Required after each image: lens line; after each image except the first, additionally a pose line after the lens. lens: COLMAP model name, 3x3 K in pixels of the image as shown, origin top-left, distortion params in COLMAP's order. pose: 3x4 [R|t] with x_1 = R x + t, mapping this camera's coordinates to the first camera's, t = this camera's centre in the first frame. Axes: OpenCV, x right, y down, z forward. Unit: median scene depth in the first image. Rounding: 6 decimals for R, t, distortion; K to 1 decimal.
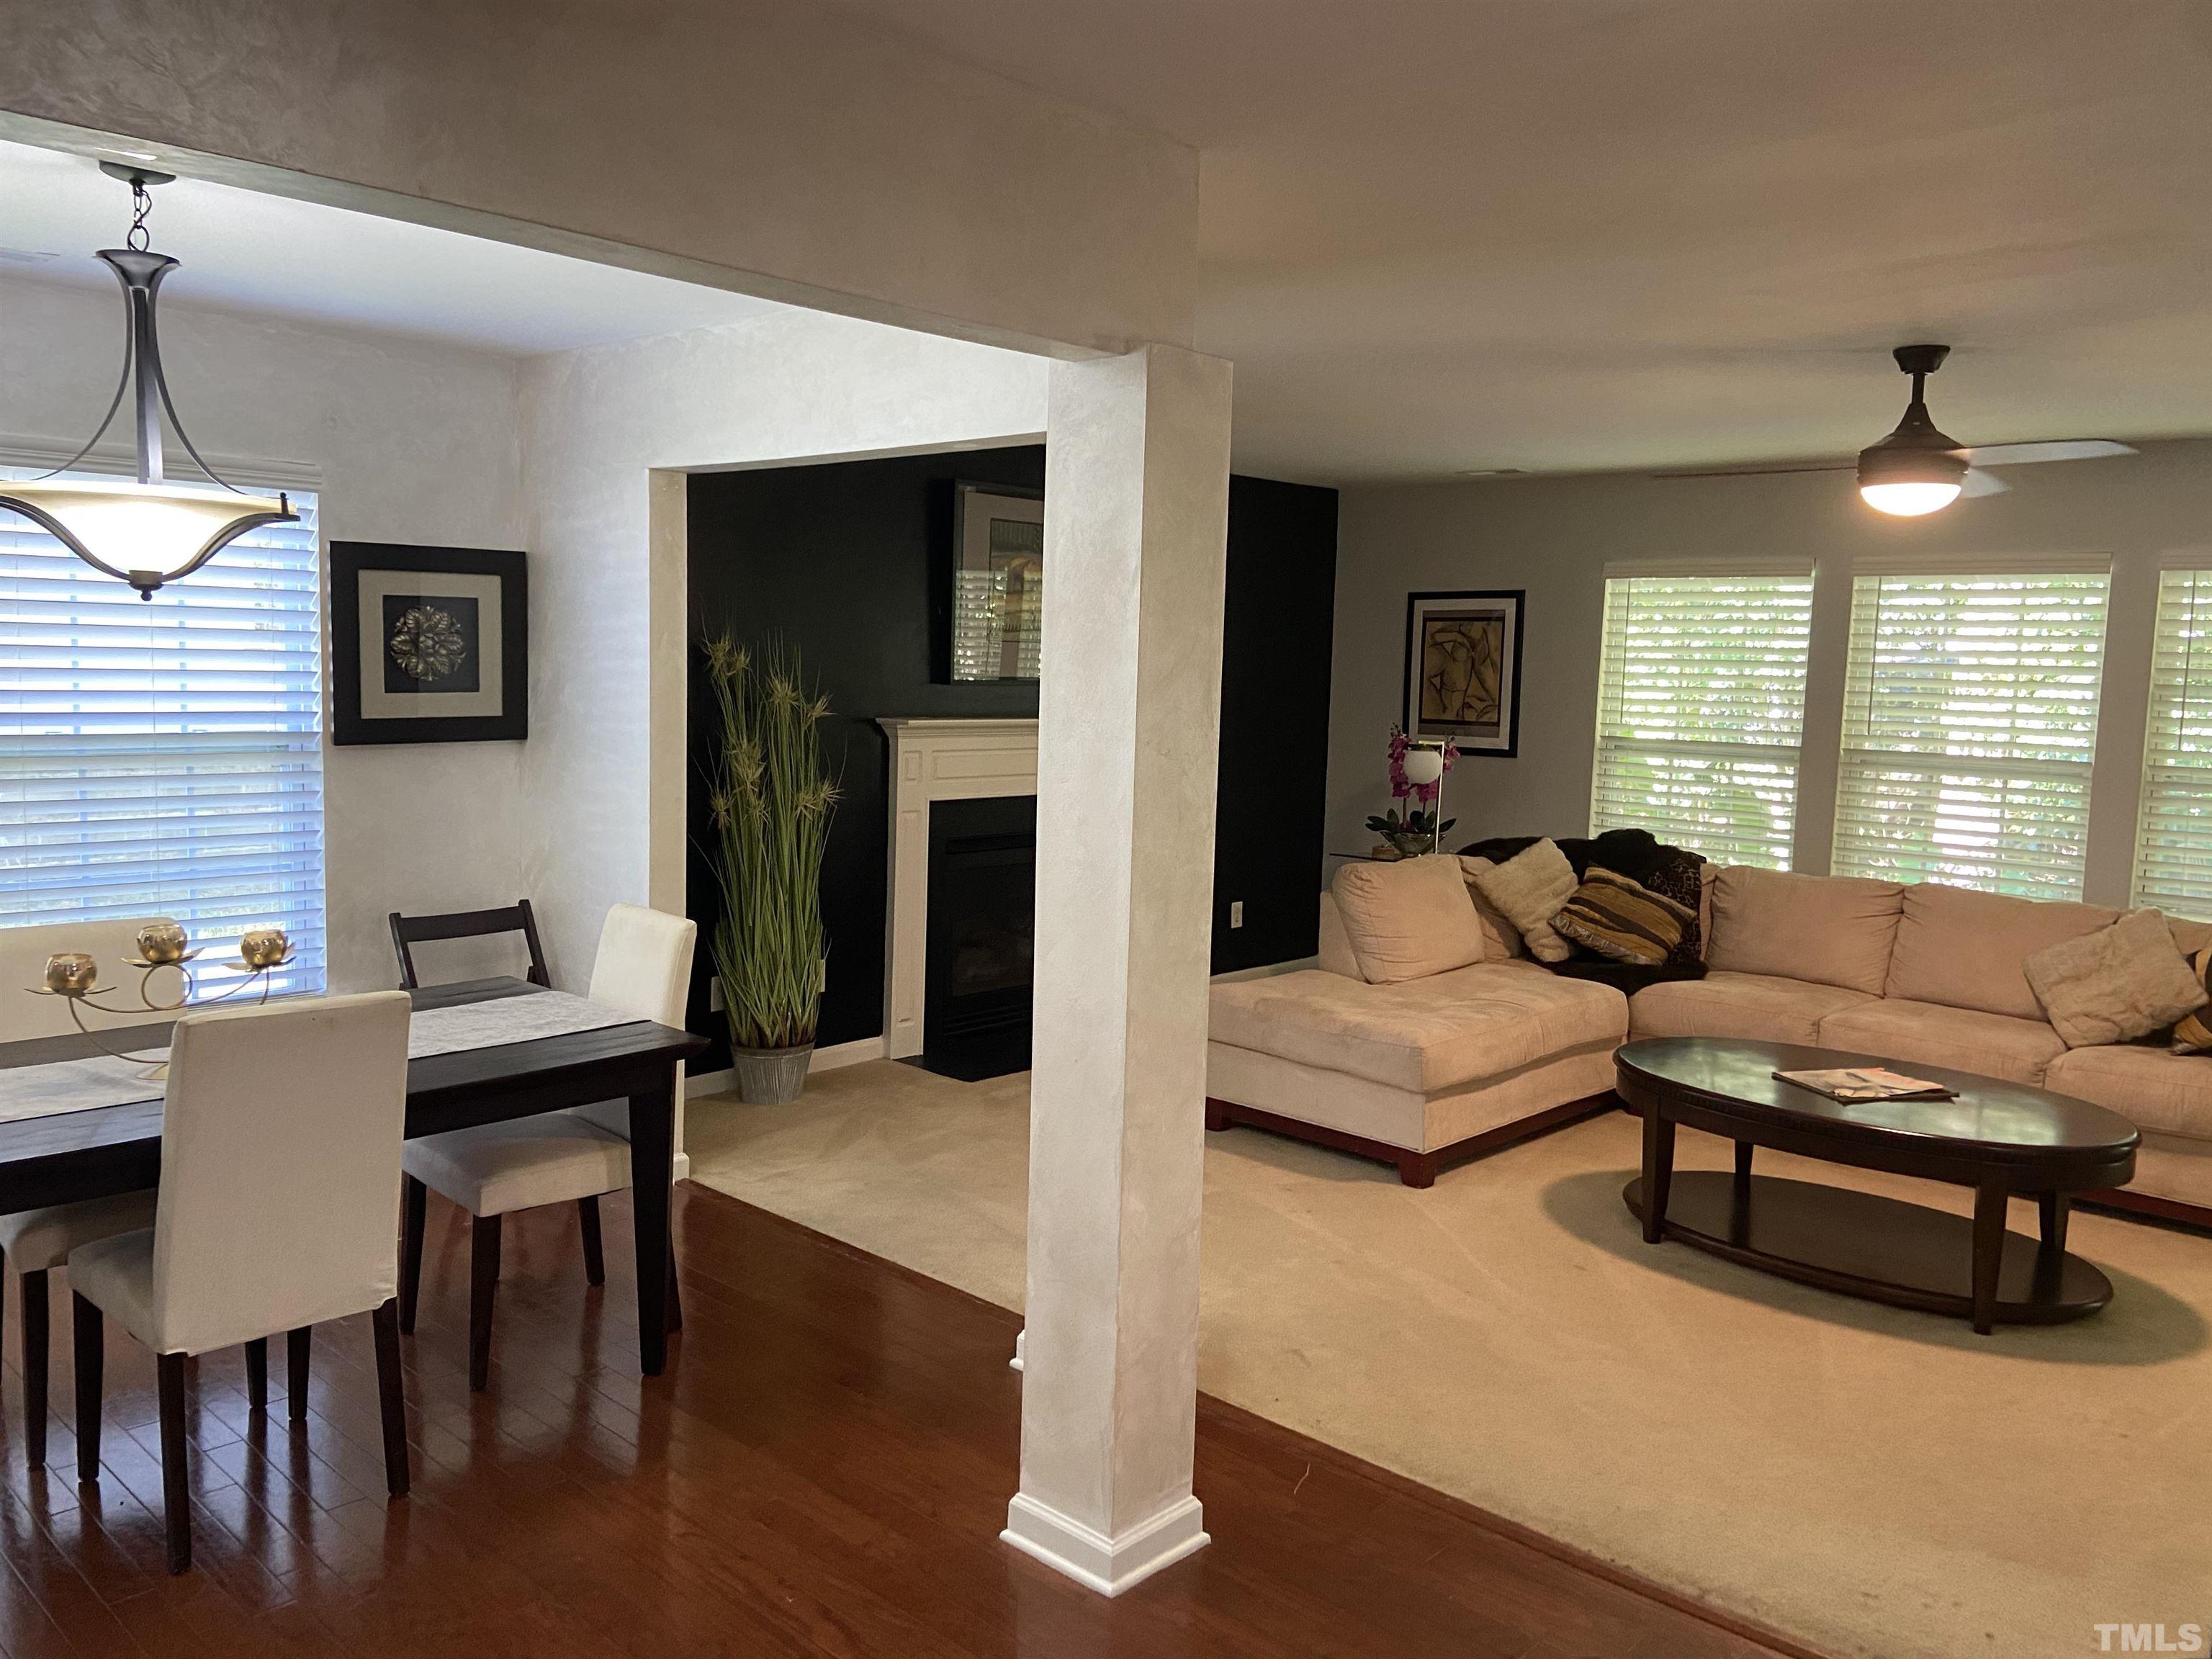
lens RADIAL K [[1654.4, 0, 1105.3], [0, 1654.4, 805.9], [0, 0, 1]] dist [0.116385, -0.145338]
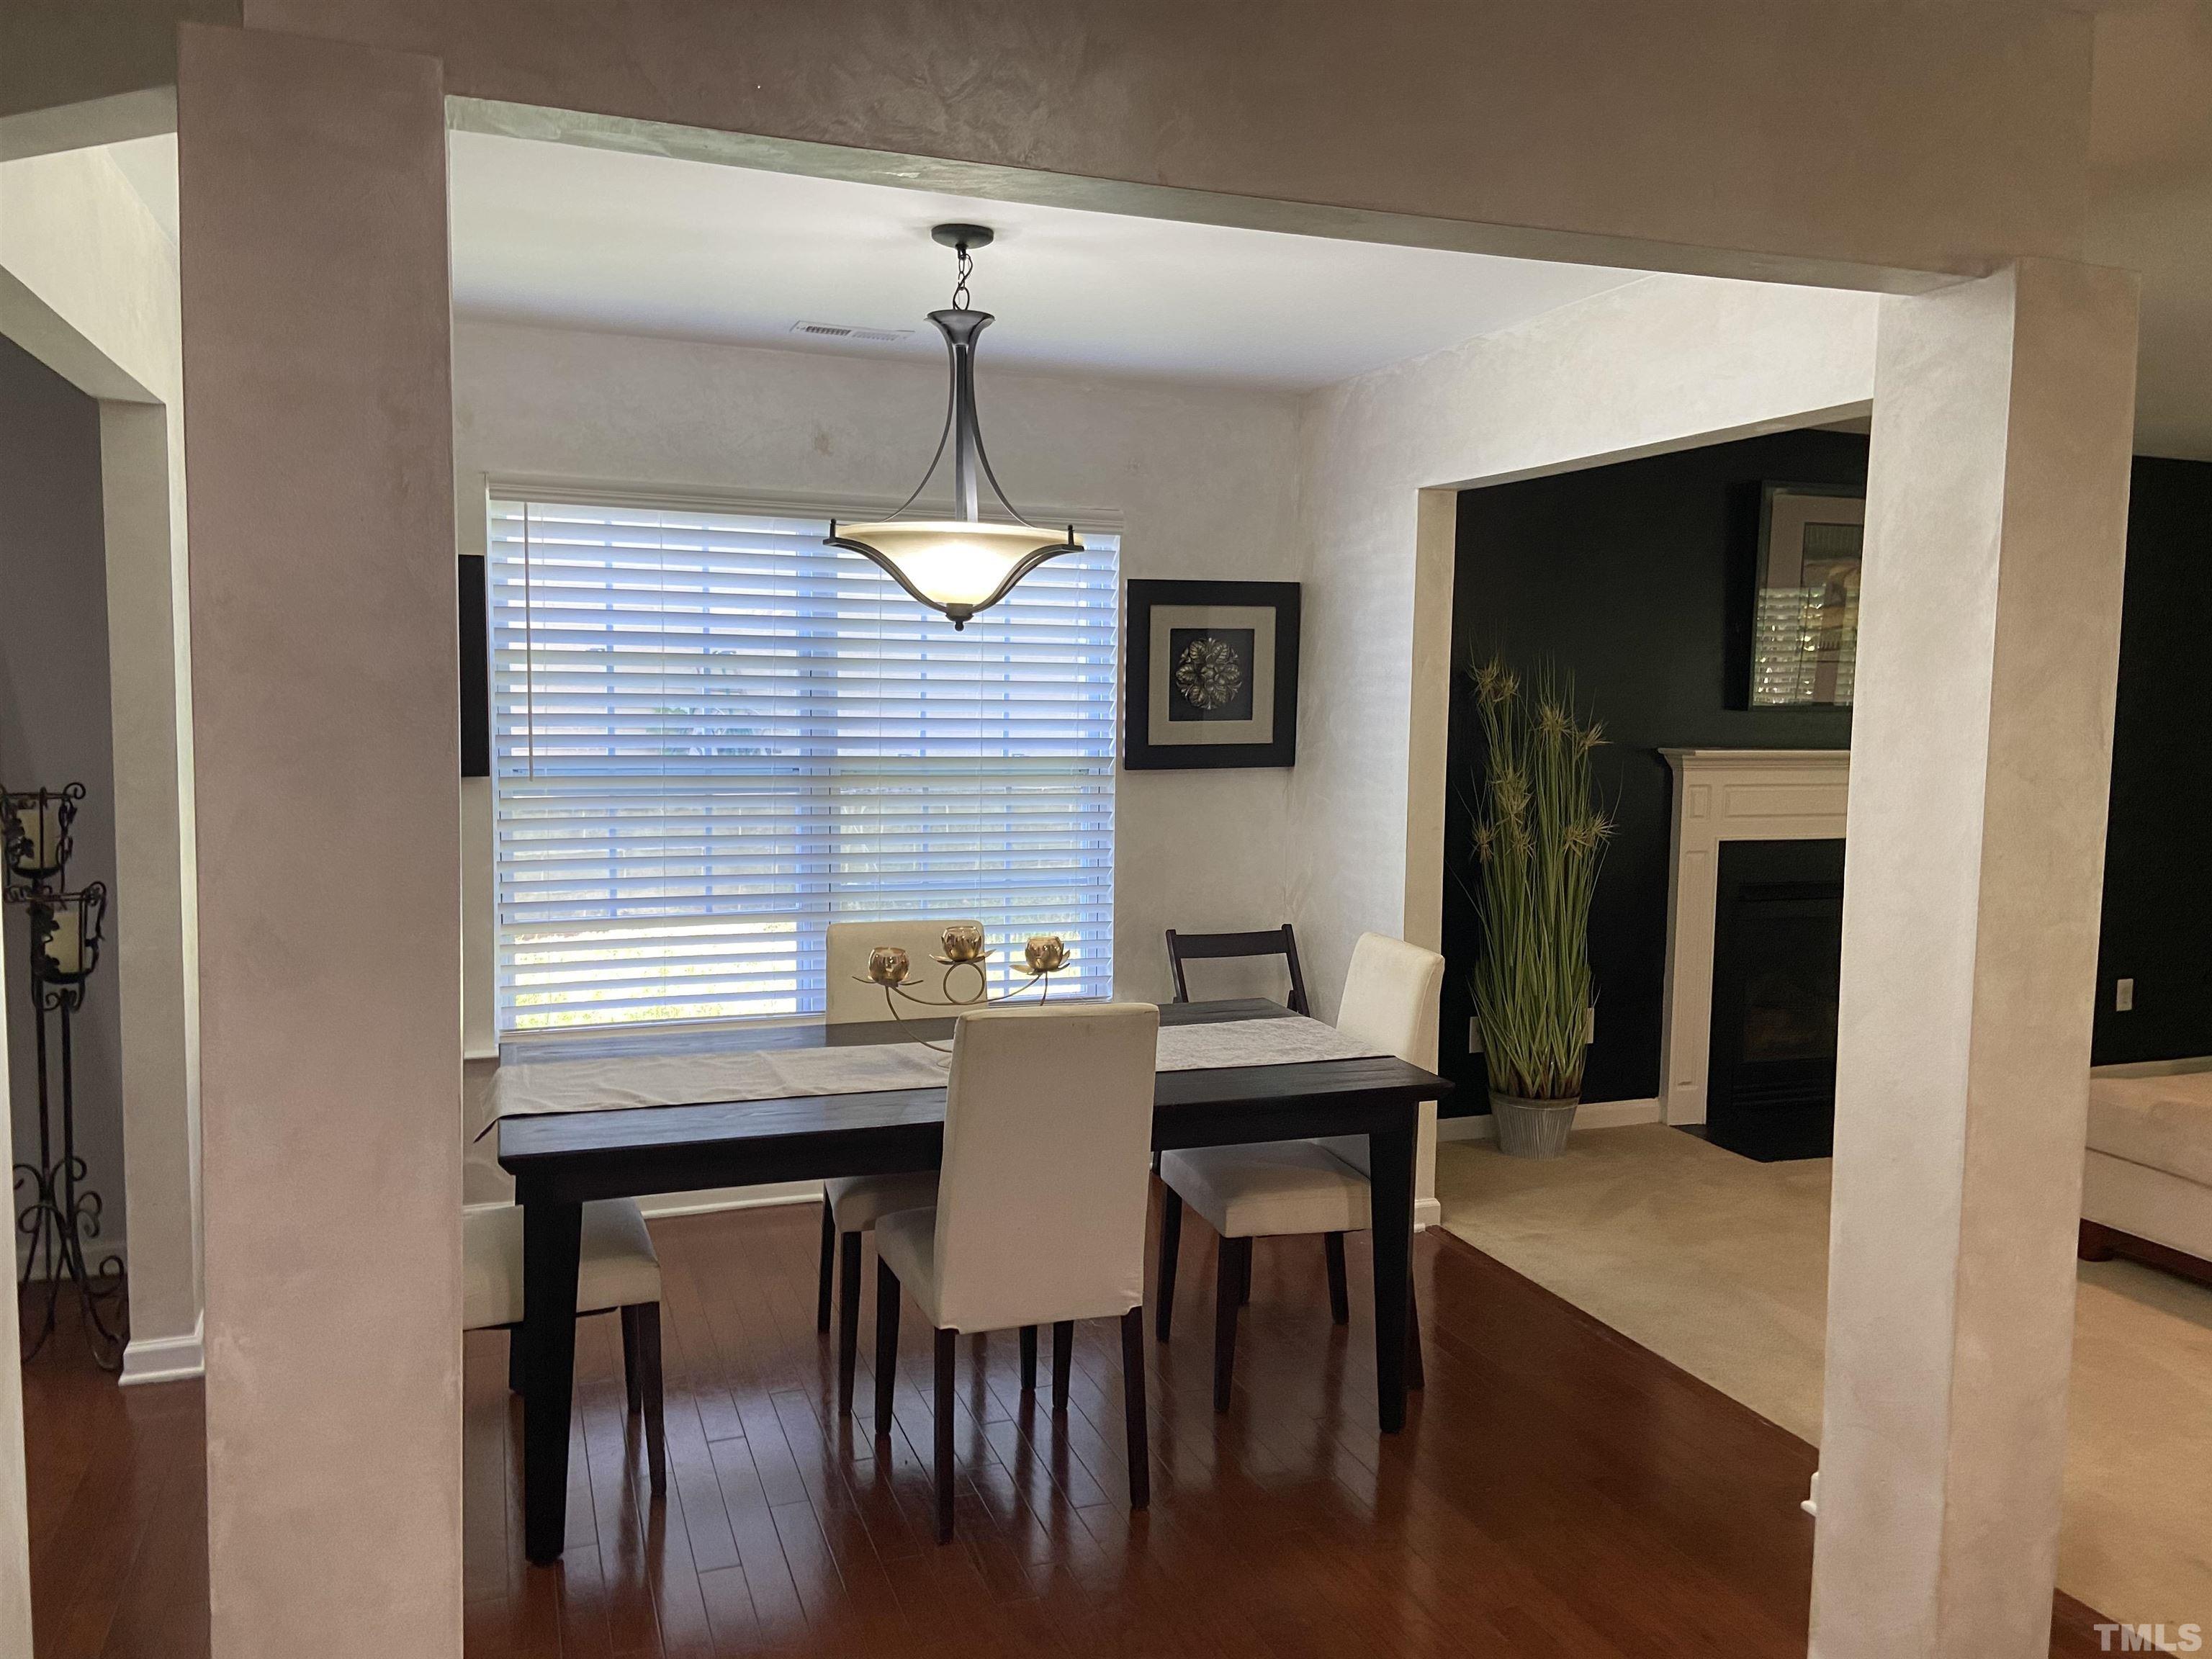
lens RADIAL K [[1654.4, 0, 1105.3], [0, 1654.4, 805.9], [0, 0, 1]] dist [0.116385, -0.145338]
pose [[0.894519, 0.021899, -0.446494, 0.001653], [-0.032624, 0.999334, -0.016345, 0.005457], [0.445839, 0.029187, 0.894637, 0.061845]]
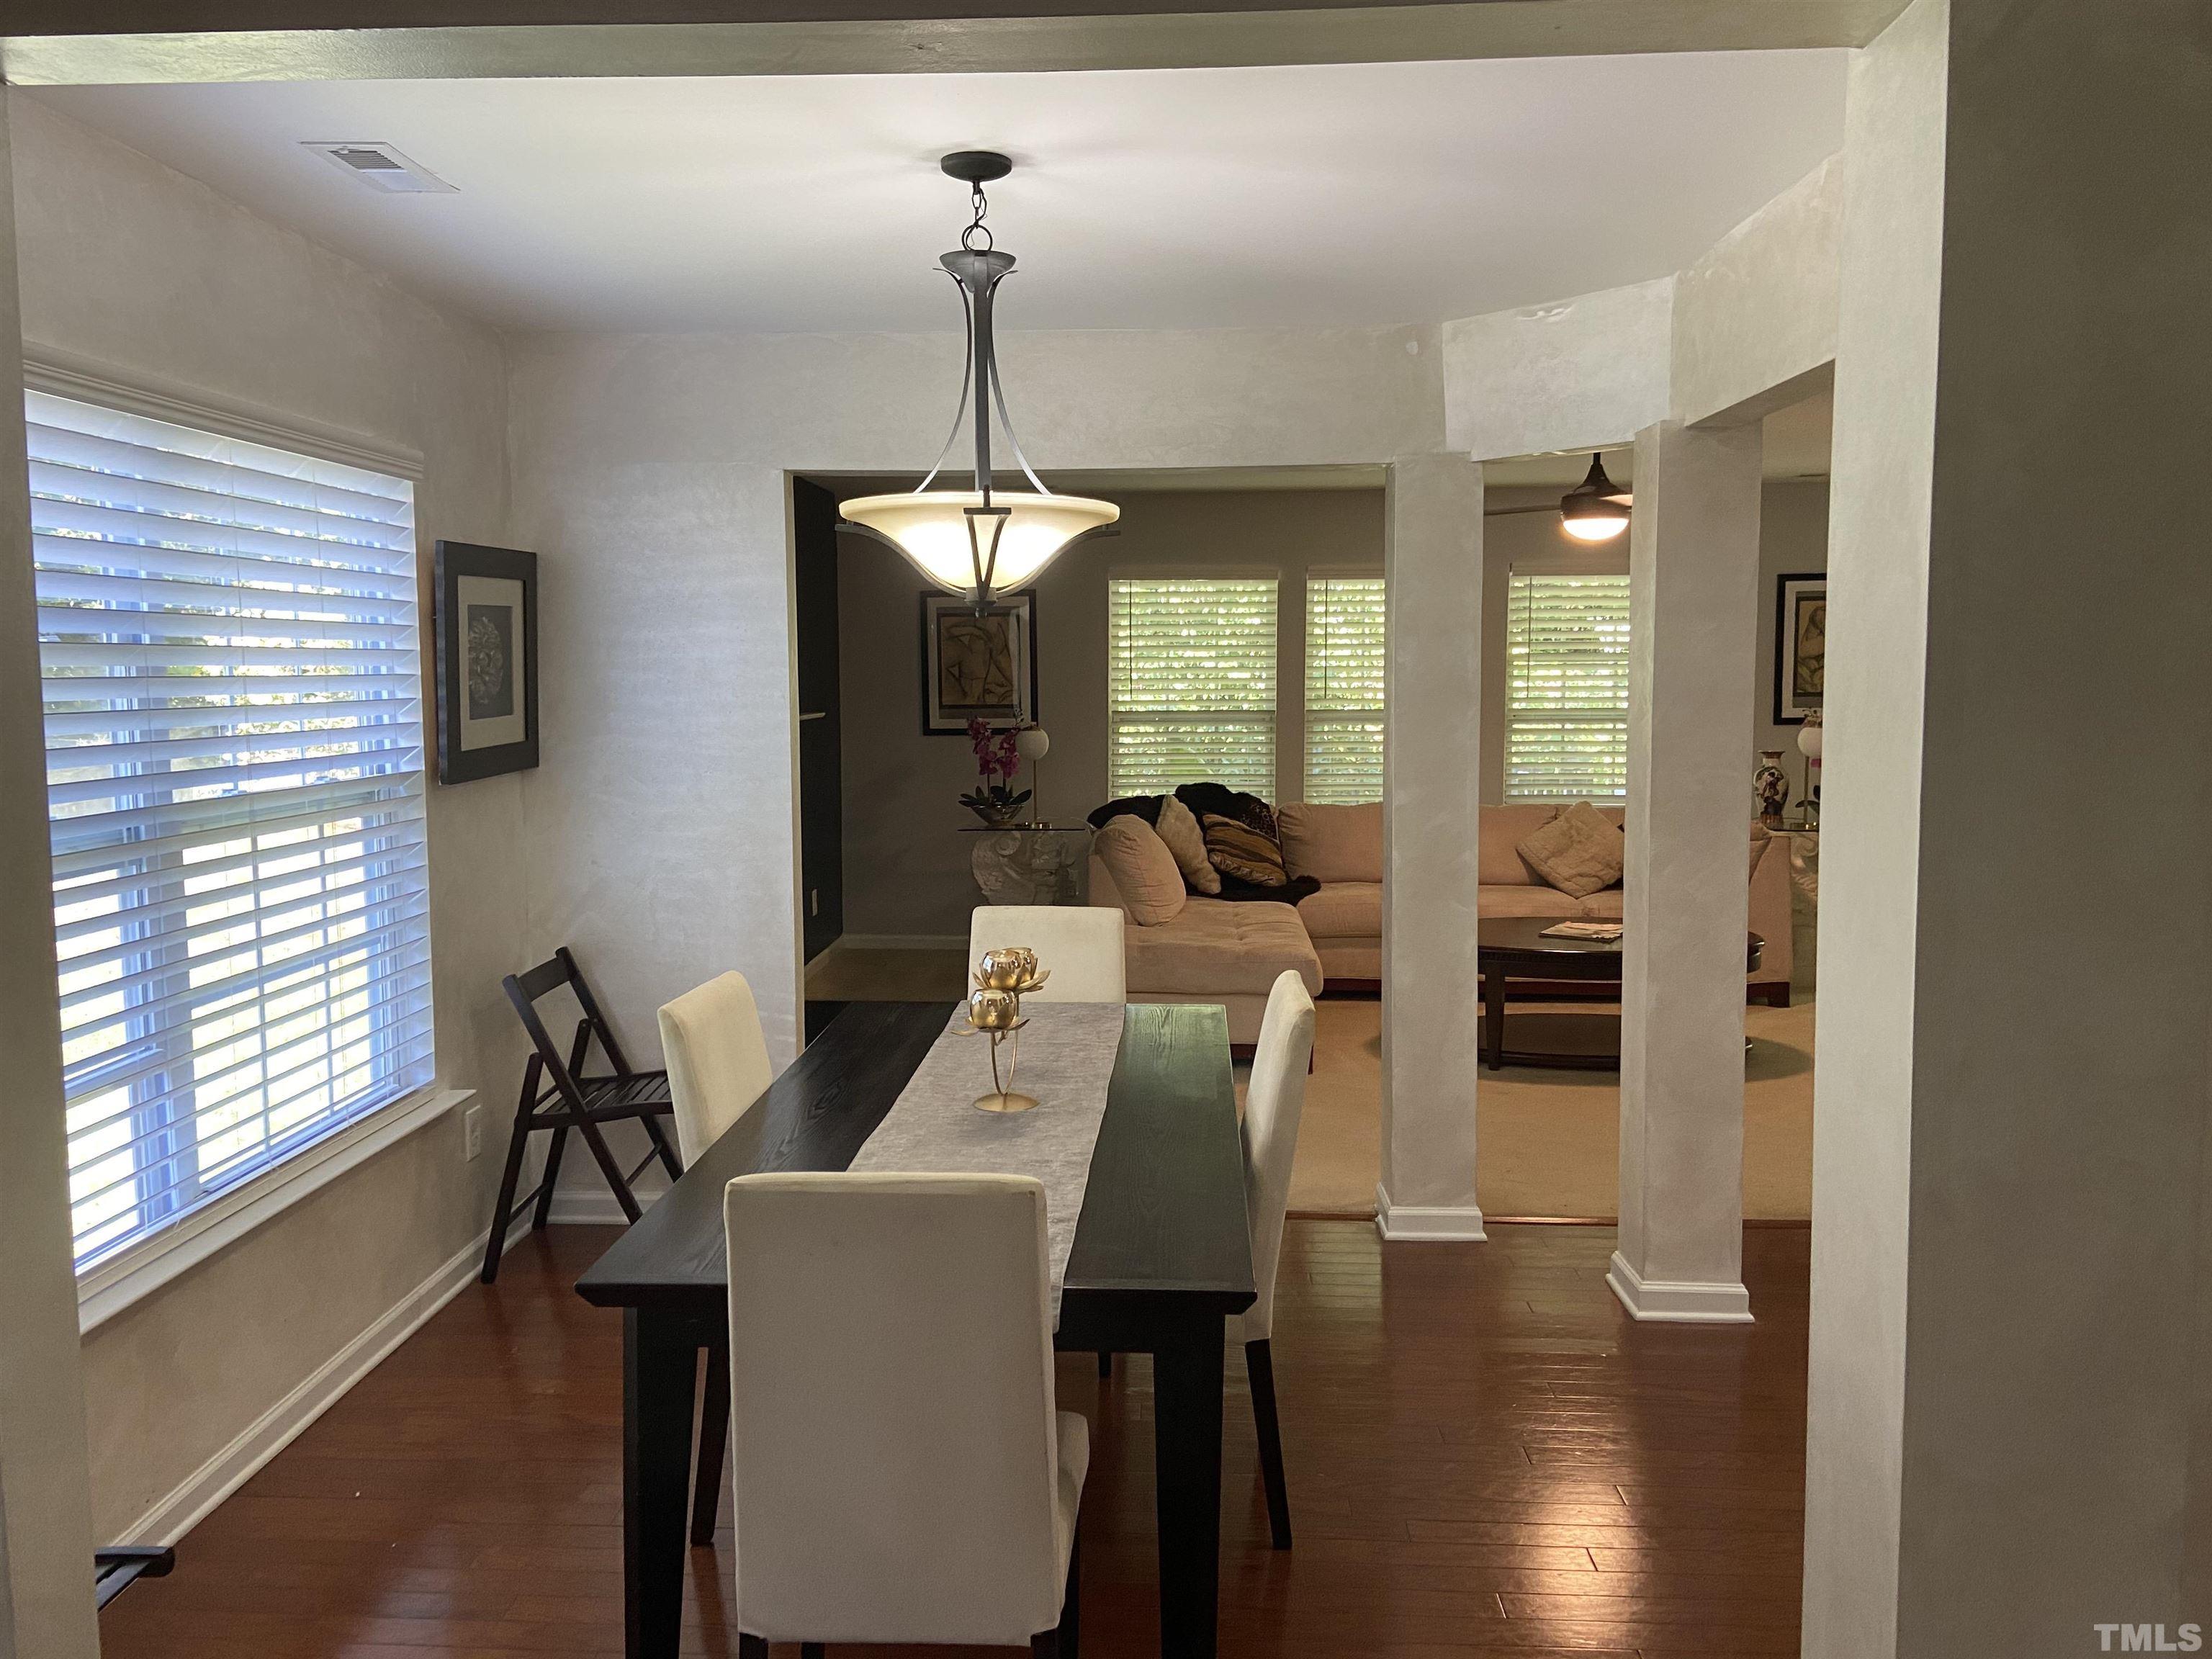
lens RADIAL K [[1654.4, 0, 1105.3], [0, 1654.4, 805.9], [0, 0, 1]] dist [0.116385, -0.145338]
pose [[0.757593, -0.087848, 0.646788, -0.856705], [0.083153, 0.995818, 0.037855, -0.035068], [-0.647409, 0.025104, 0.761729, 0.180836]]
